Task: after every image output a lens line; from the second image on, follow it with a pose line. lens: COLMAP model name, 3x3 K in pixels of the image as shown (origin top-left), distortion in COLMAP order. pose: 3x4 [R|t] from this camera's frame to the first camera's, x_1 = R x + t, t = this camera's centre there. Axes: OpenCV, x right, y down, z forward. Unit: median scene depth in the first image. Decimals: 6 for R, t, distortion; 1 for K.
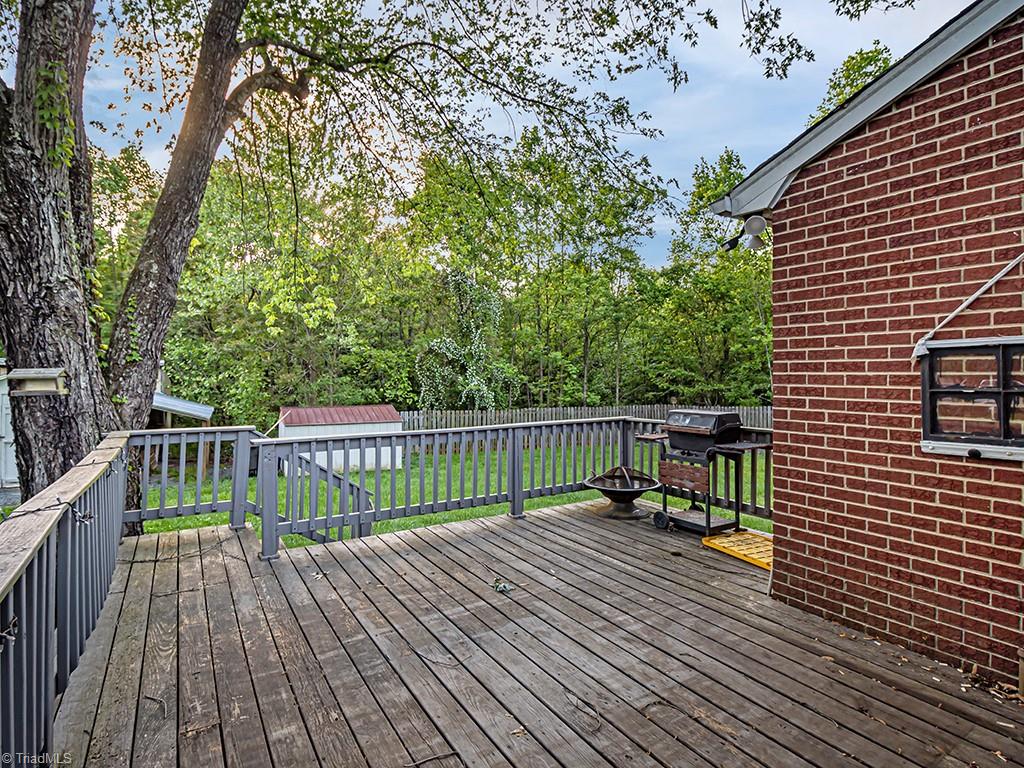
lens RADIAL K [[516.7, 0, 509.9], [0, 516.7, 380.7], [0, 0, 1]] dist [-0.000710, -0.009881]
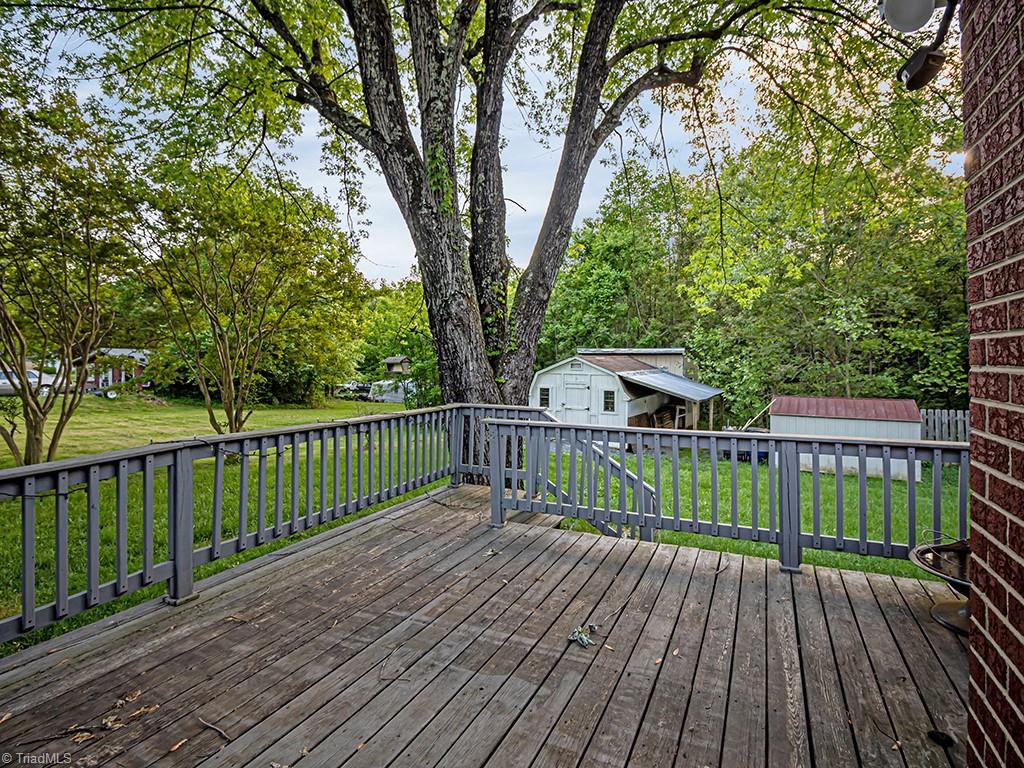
lens RADIAL K [[516.7, 0, 541.1], [0, 516.7, 357.7], [0, 0, 1]] dist [-0.000710, -0.009881]
pose [[0.585090, -0.000629, -0.810968, 0.364967], [-0.014527, 0.999831, -0.011256, -0.006534], [0.810838, 0.018366, 0.584982, 0.309064]]
